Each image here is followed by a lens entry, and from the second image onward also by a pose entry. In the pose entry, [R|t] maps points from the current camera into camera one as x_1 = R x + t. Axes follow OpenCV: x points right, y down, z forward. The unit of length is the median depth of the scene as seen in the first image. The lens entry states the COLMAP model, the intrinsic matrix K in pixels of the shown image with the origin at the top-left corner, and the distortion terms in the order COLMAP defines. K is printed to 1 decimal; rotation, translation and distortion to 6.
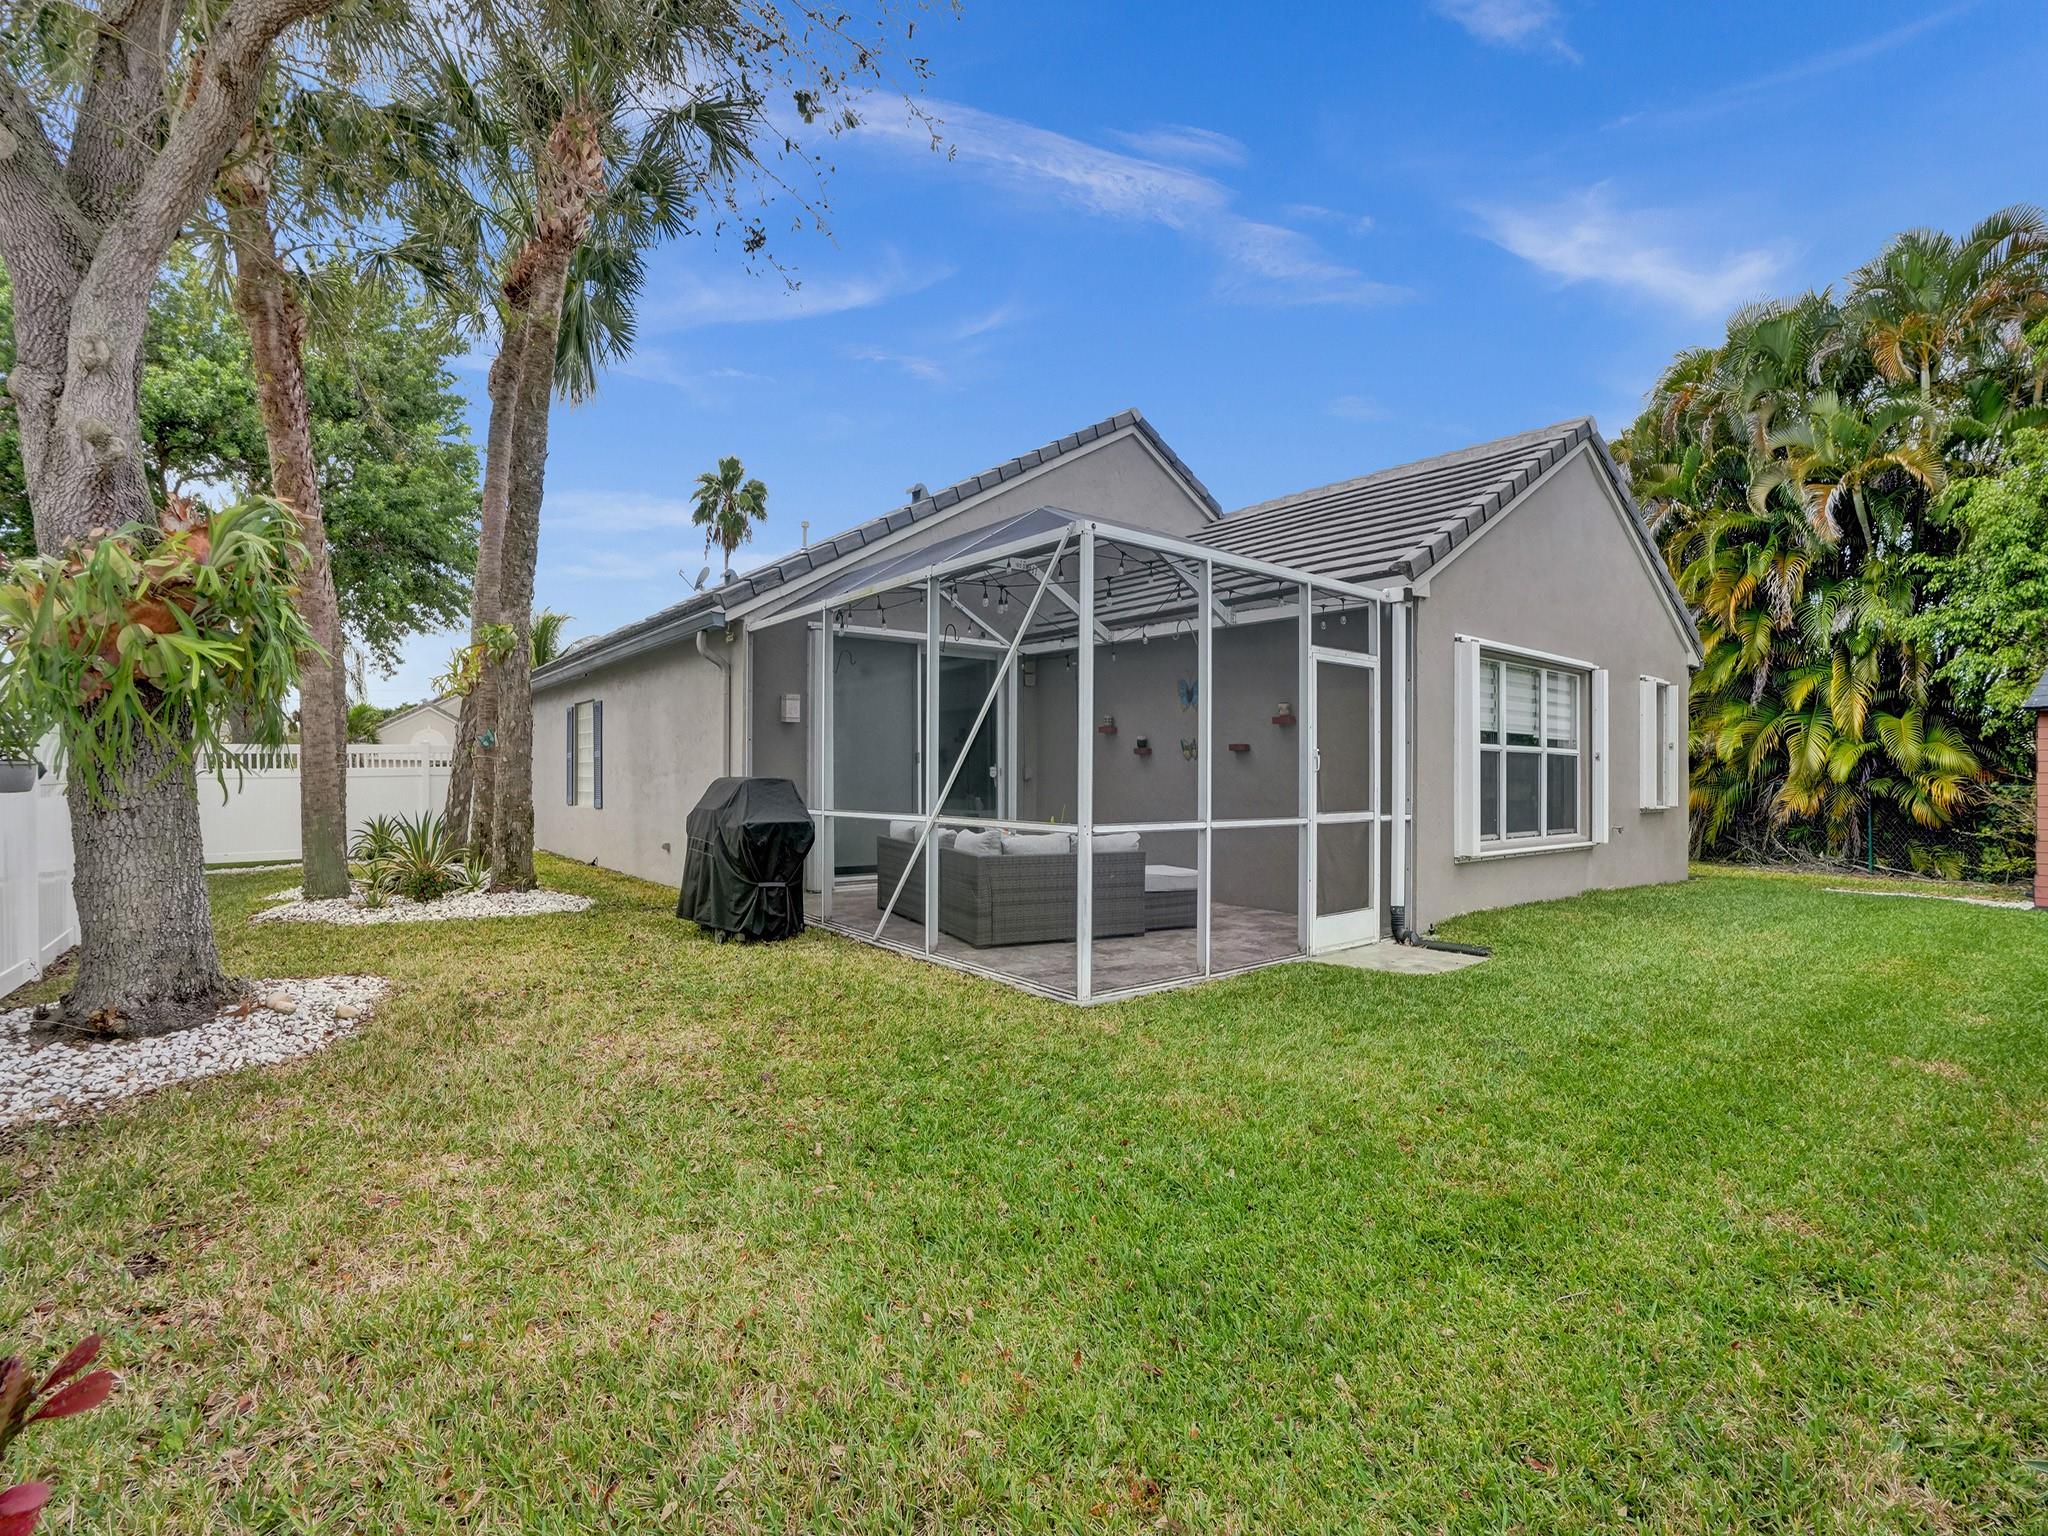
lens RADIAL K [[965.0, 0, 1027.3], [0, 965.0, 769.8], [0, 0, 1]] dist [-0.056224, 0.023079]
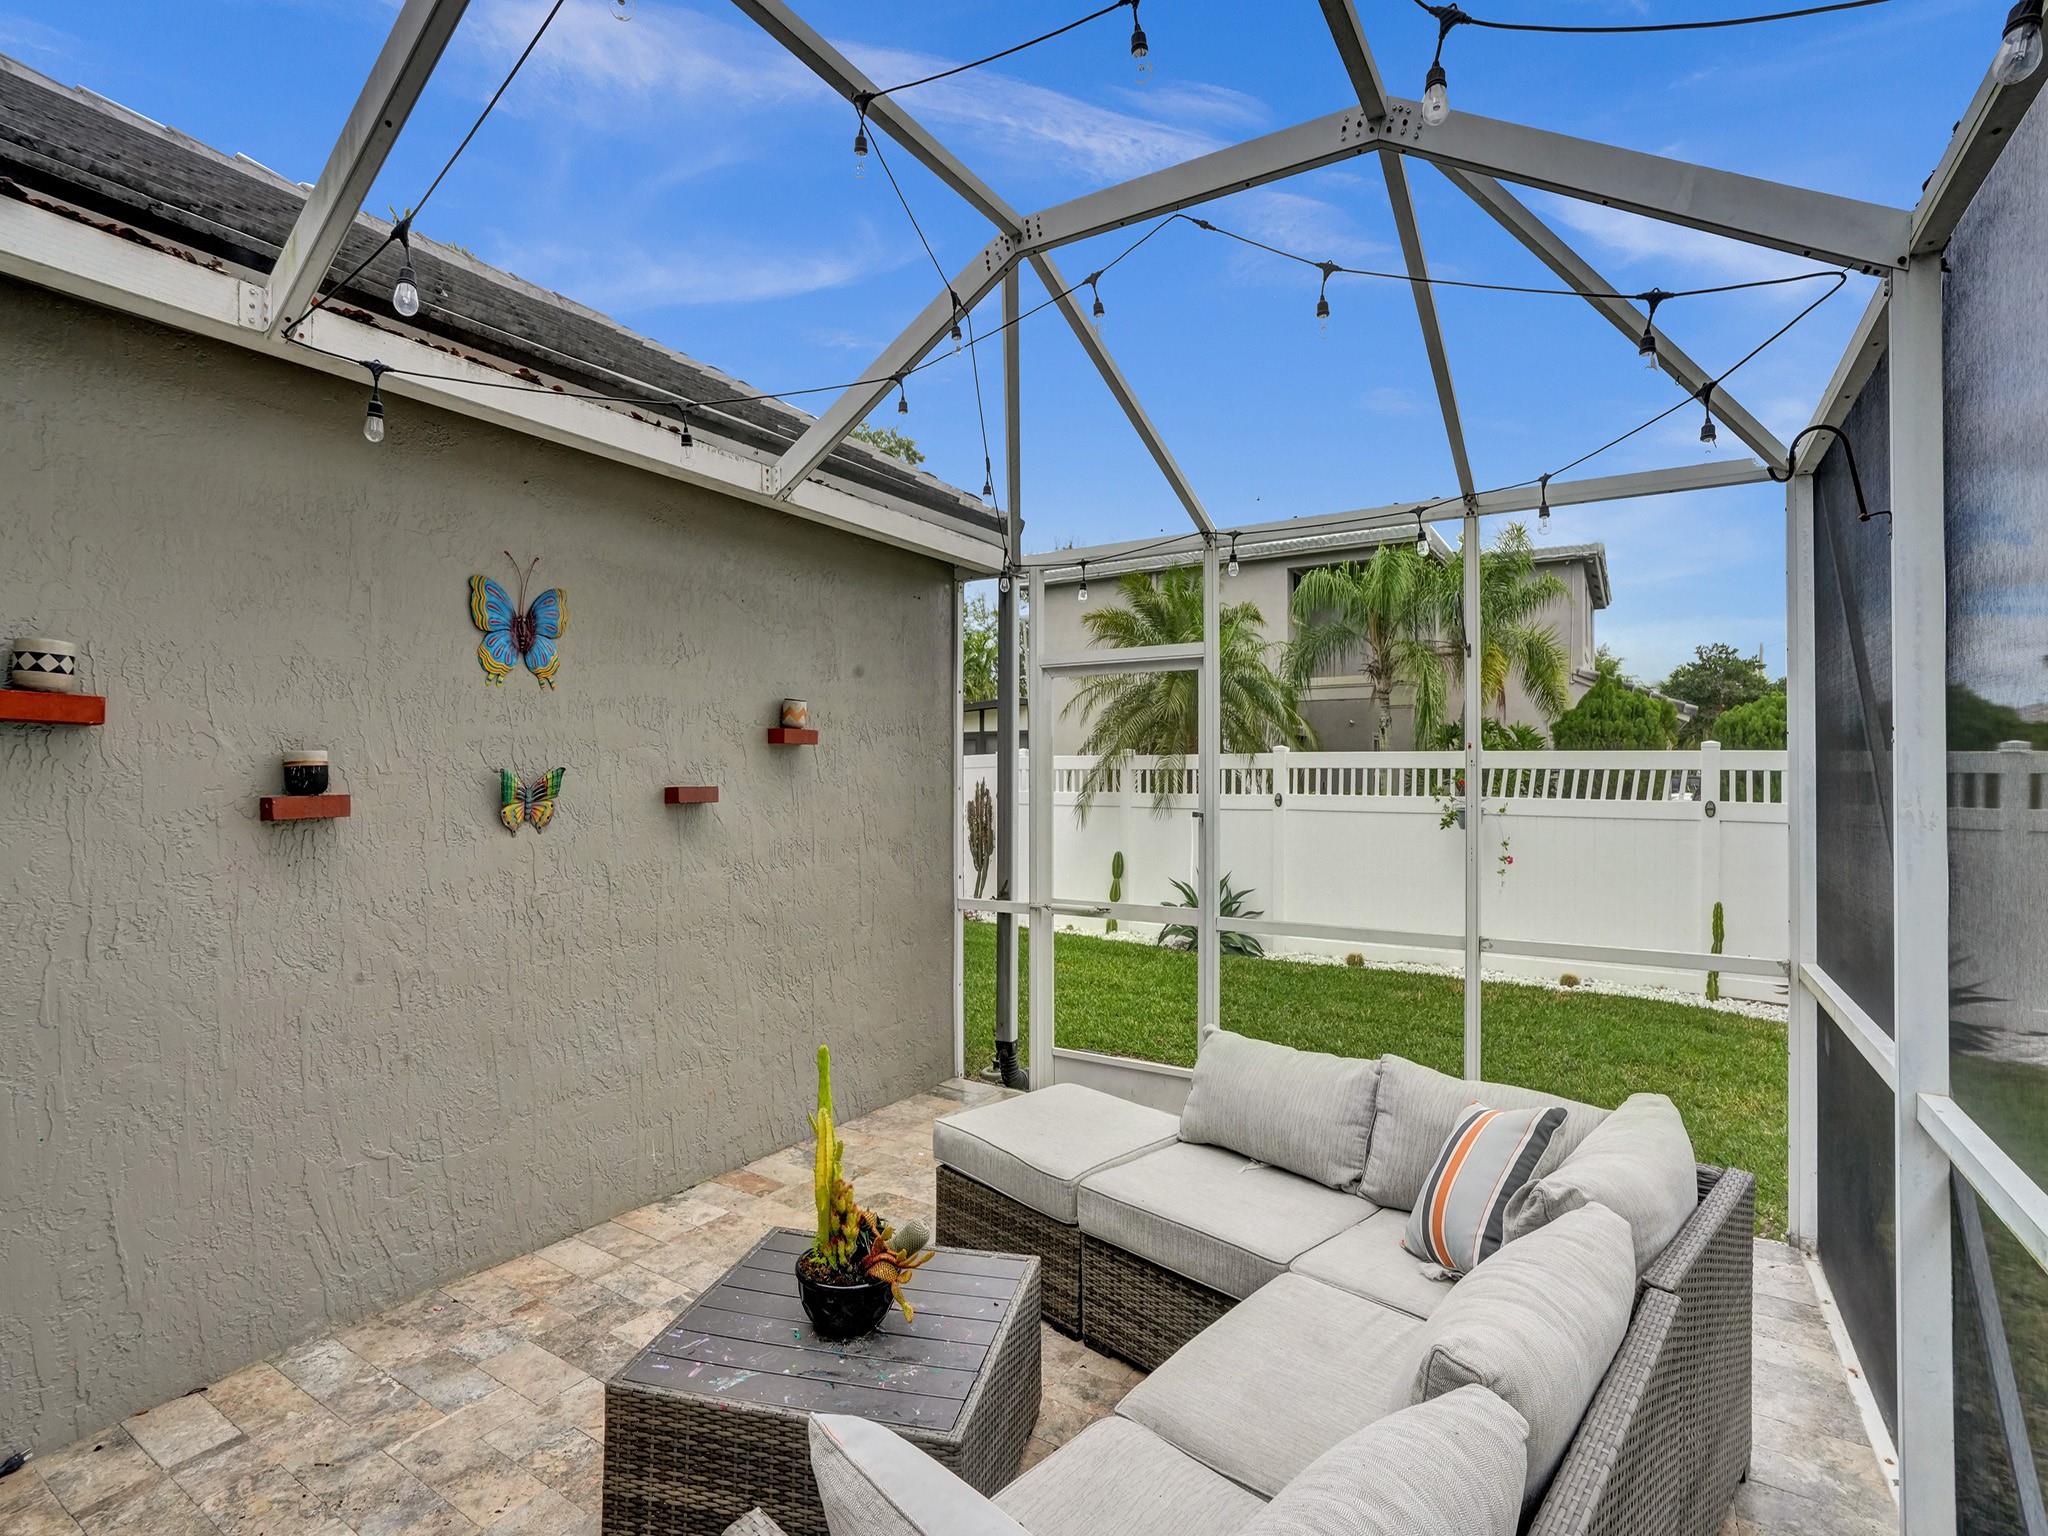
lens RADIAL K [[965.0, 0, 1025.9], [0, 965.0, 768.3], [0, 0, 1]] dist [-0.056224, 0.023079]
pose [[-0.316617, 0.006904, 0.948528, -0.203279], [0.001769, 0.999976, -0.006688, -0.030964], [-0.948552, -0.000440, -0.316622, 0.999462]]
